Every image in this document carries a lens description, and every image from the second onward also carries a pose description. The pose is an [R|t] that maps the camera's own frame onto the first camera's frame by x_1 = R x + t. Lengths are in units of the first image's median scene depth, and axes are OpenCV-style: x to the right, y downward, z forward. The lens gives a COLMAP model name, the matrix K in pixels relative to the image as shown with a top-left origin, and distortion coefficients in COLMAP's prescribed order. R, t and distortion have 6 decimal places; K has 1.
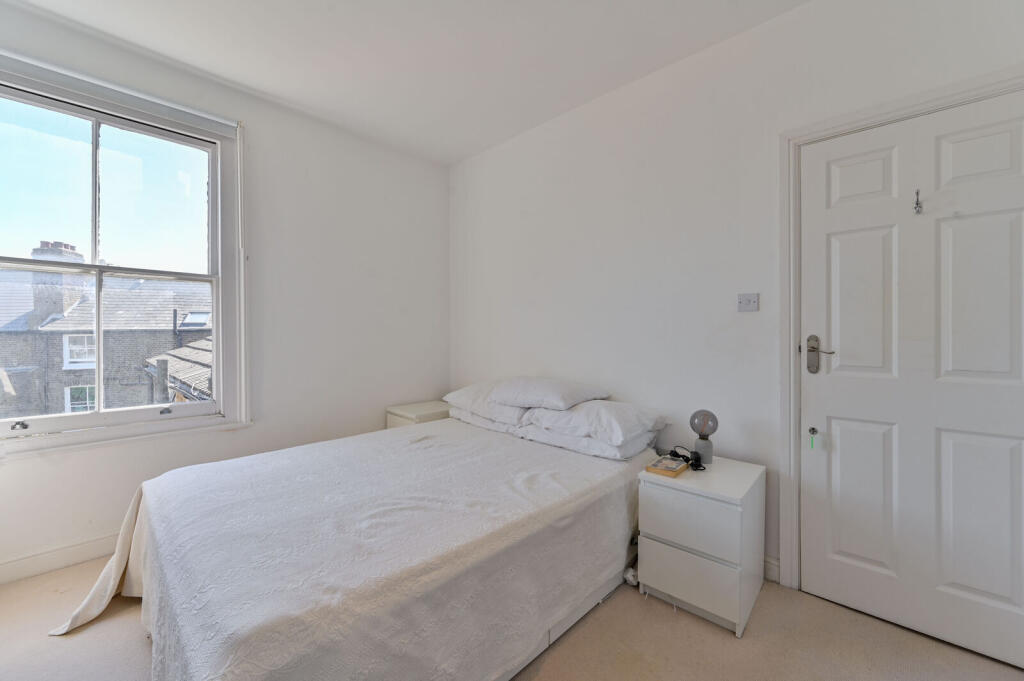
lens RADIAL K [[409.8, 0, 510.5], [0, 409.8, 334.6], [0, 0, 1]] dist [0.000362, 0.000031]
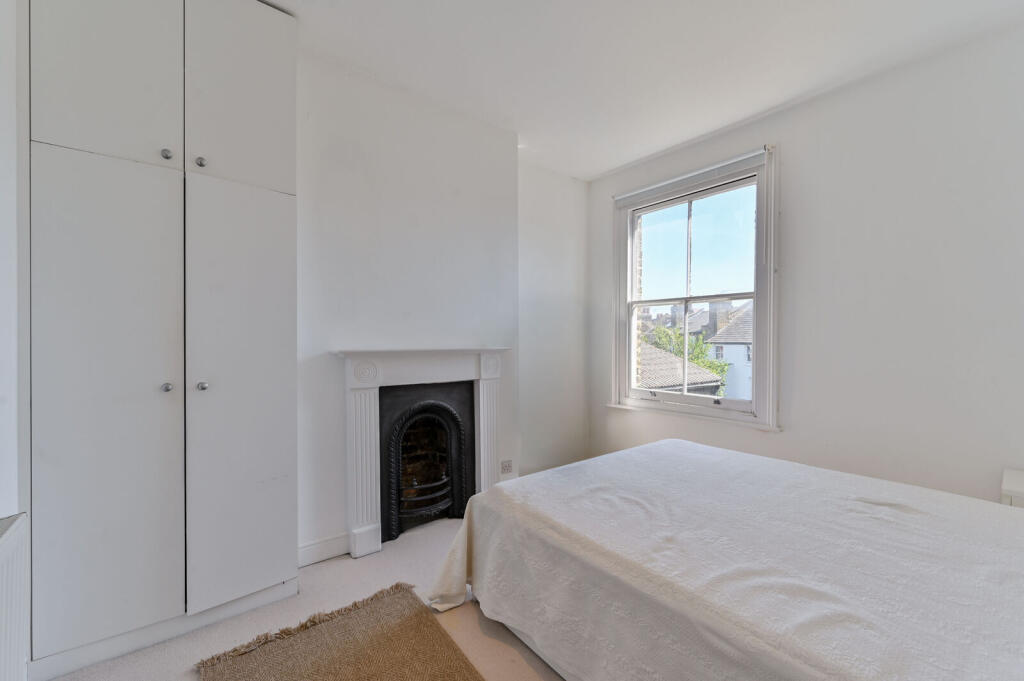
lens RADIAL K [[409.8, 0, 510.5], [0, 409.8, 344.3], [0, 0, 1]] dist [0.000362, 0.000031]
pose [[-0.133168, 0.003215, -0.991088, 0.640892], [-0.007625, 0.999962, 0.004268, 0.003252], [0.991064, 0.008126, -0.133138, 0.622744]]
